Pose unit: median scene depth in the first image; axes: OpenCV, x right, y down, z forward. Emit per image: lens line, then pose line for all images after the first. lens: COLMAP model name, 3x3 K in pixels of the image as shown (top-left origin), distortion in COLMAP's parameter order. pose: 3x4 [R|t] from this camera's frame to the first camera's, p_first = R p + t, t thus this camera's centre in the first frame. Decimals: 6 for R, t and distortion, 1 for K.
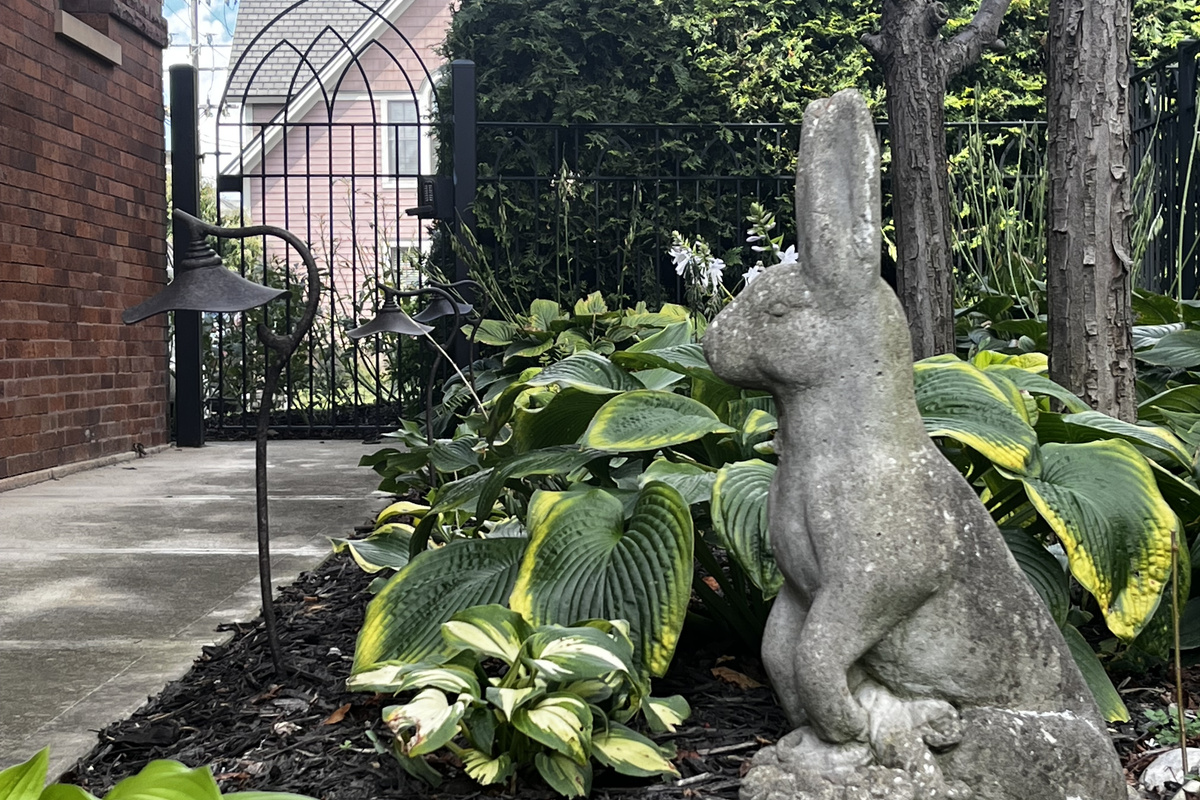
lens RADIAL K [[2244.4, 0, 600.0], [0, 2244.4, 400.0], [0, 0, 1]] dist [0.045070, 0.078334]
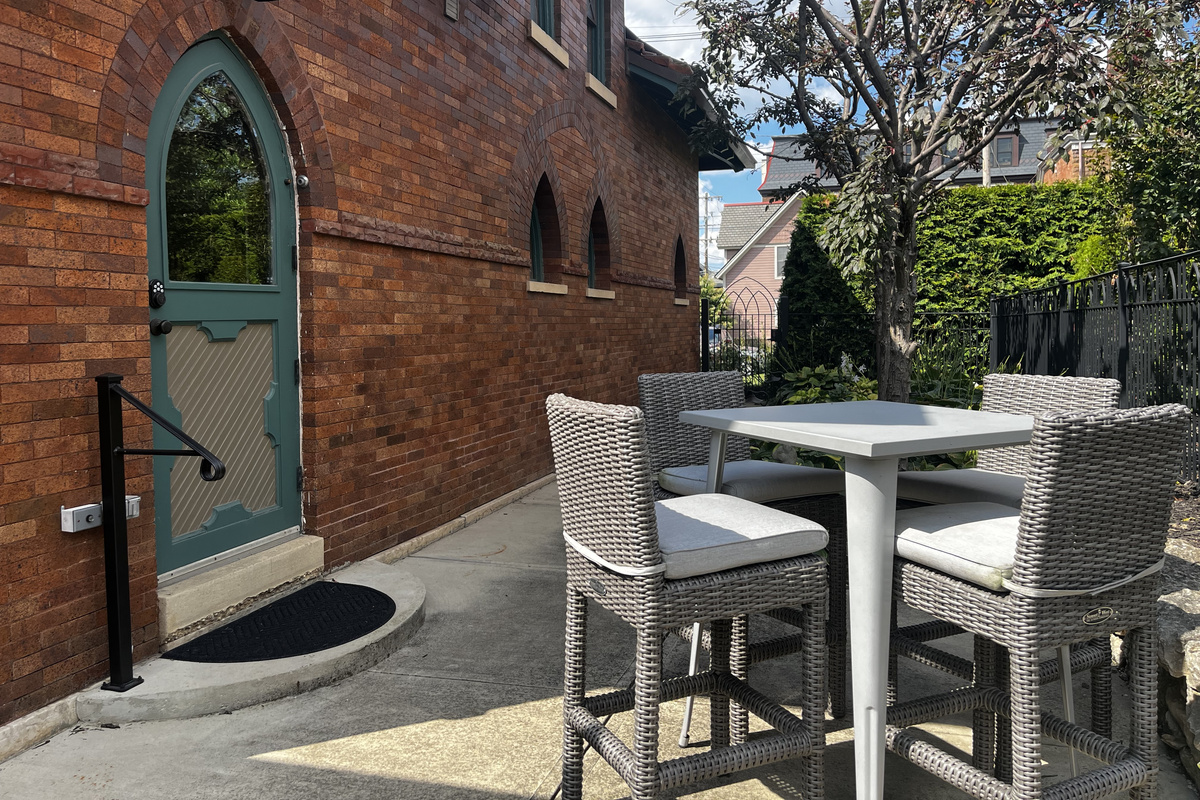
lens RADIAL K [[921.5, 0, 602.6], [0, 921.5, 350.2], [0, 0, 1]] dist [0.104540, -0.135268]
pose [[0.958754, 0.006434, -0.284164, 0.077228], [-0.002976, 0.999916, 0.012599, -0.084621], [0.284221, -0.011234, 0.958693, -0.461019]]
